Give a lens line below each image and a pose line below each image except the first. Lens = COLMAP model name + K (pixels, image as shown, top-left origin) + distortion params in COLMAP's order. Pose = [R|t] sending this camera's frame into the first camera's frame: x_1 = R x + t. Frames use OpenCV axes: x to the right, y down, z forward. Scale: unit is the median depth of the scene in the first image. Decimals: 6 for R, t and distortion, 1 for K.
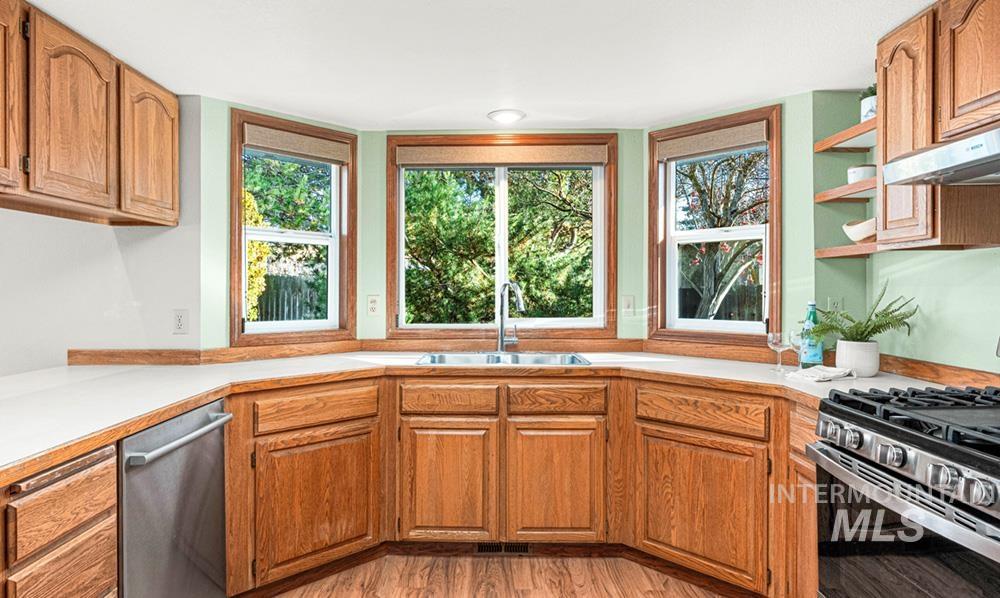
lens RADIAL K [[577.1, 0, 497.8], [0, 577.1, 289.1], [0, 0, 1]] dist [0.002233, -0.000114]
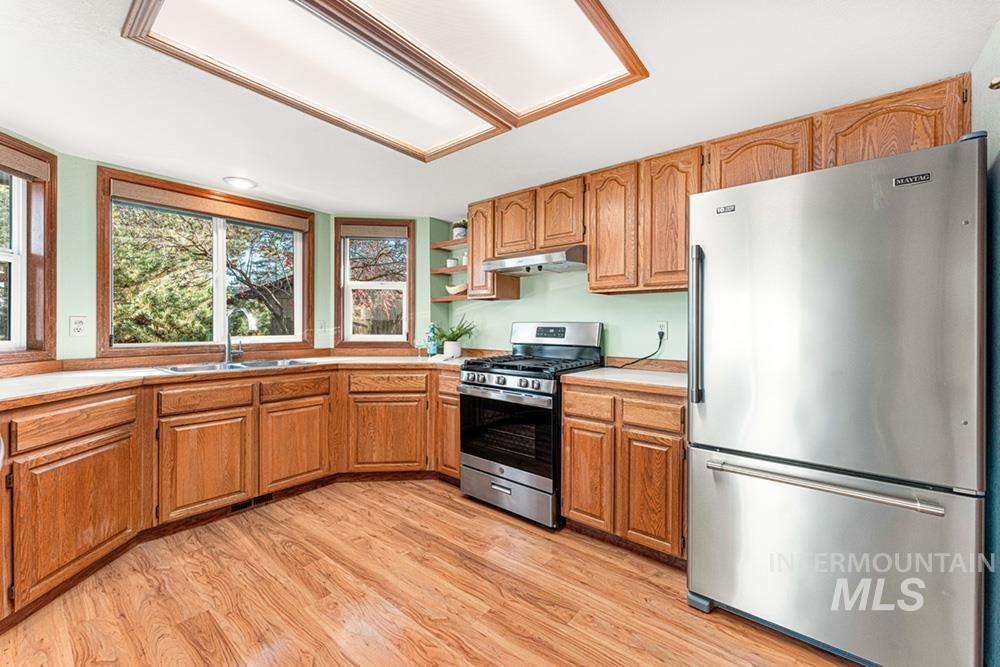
lens RADIAL K [[401.9, 0, 497.6], [0, 401.9, 326.2], [0, 0, 1]] dist [-0.000018, -0.000067]
pose [[0.621751, 0.003407, 0.783208, -0.385863], [-0.005615, 0.999984, 0.000107, 0.029908], [-0.783195, -0.004464, 0.621760, -0.041015]]
